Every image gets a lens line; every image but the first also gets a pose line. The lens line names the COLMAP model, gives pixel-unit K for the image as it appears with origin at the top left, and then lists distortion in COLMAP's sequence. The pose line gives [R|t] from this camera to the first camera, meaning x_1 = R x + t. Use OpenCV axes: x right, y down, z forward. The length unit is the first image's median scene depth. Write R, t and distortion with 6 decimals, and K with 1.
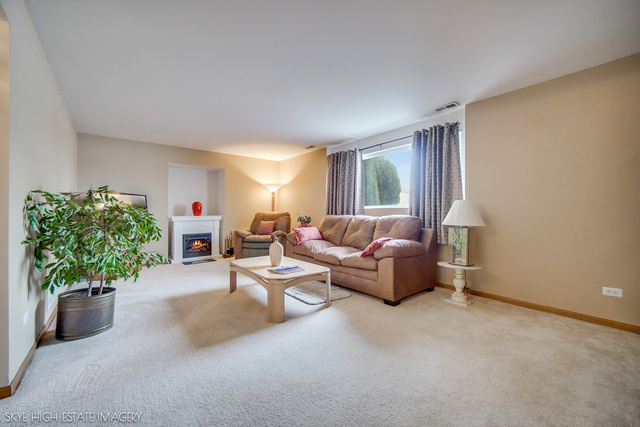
lens RADIAL K [[258.5, 0, 320.0], [0, 258.5, 213.5], [0, 0, 1]] dist [0.001998, -0.000001]
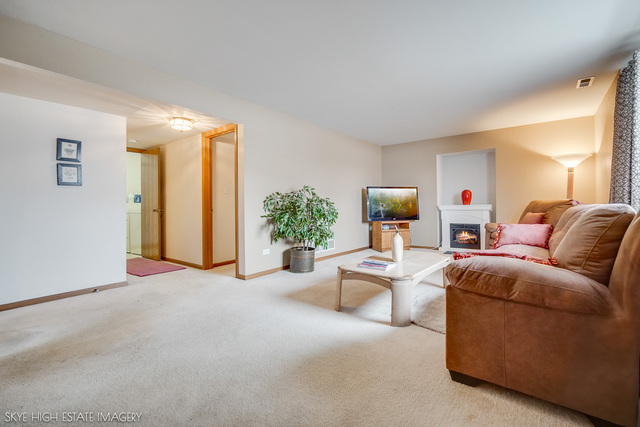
lens RADIAL K [[263.9, 0, 323.2], [0, 263.9, 200.4], [0, 0, 1]] dist [-0.001110, -0.000182]
pose [[0.226547, -0.011920, -0.973927, 0.338589], [0.006675, 0.999921, -0.010686, -0.000478], [0.973977, -0.004080, 0.226608, 0.283190]]
